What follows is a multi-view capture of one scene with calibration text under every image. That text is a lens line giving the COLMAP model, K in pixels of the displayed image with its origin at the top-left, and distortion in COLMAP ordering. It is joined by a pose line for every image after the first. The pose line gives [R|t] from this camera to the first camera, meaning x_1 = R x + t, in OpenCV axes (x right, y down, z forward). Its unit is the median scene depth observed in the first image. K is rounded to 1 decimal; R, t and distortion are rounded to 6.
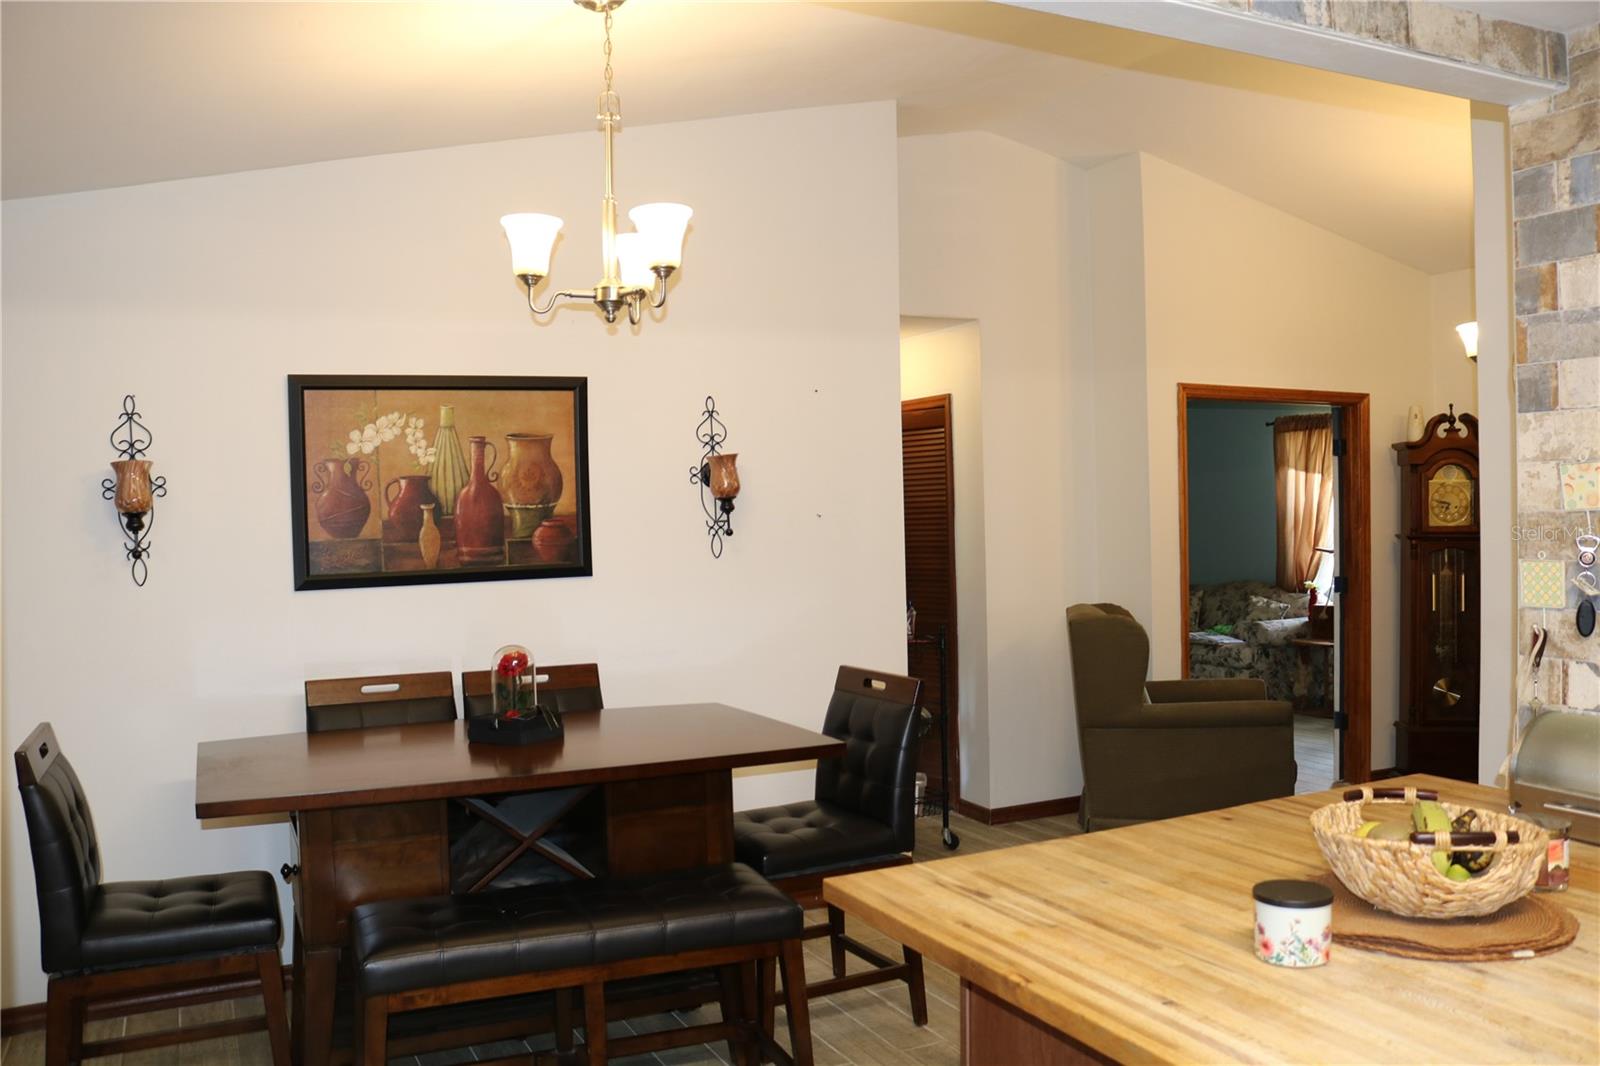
lens RADIAL K [[1311.3, 0, 810.2], [0, 1311.3, 534.7], [0, 0, 1]] dist [-0.160284, 0.133906]
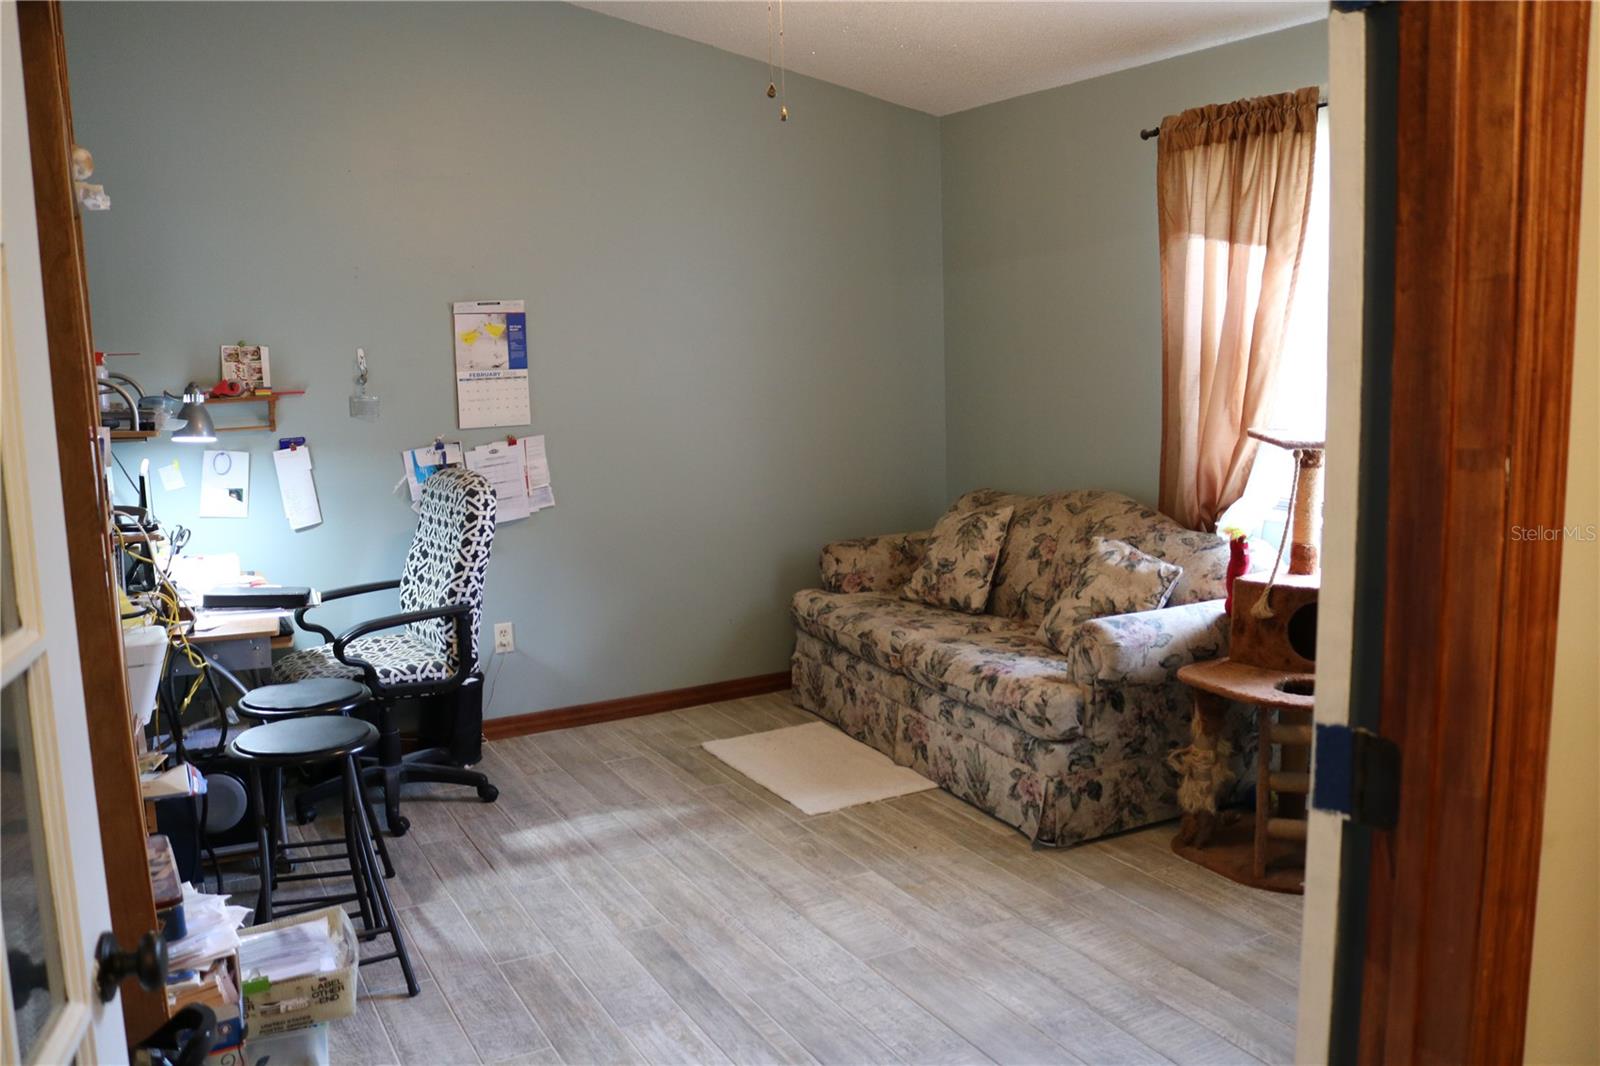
lens RADIAL K [[1311.3, 0, 810.2], [0, 1311.3, 534.7], [0, 0, 1]] dist [-0.160284, 0.133906]
pose [[0.999163, -0.018244, 0.036613, 0.236915], [0.013271, 0.991196, 0.131736, -0.011494], [-0.038694, -0.131140, 0.990608, 0.589803]]
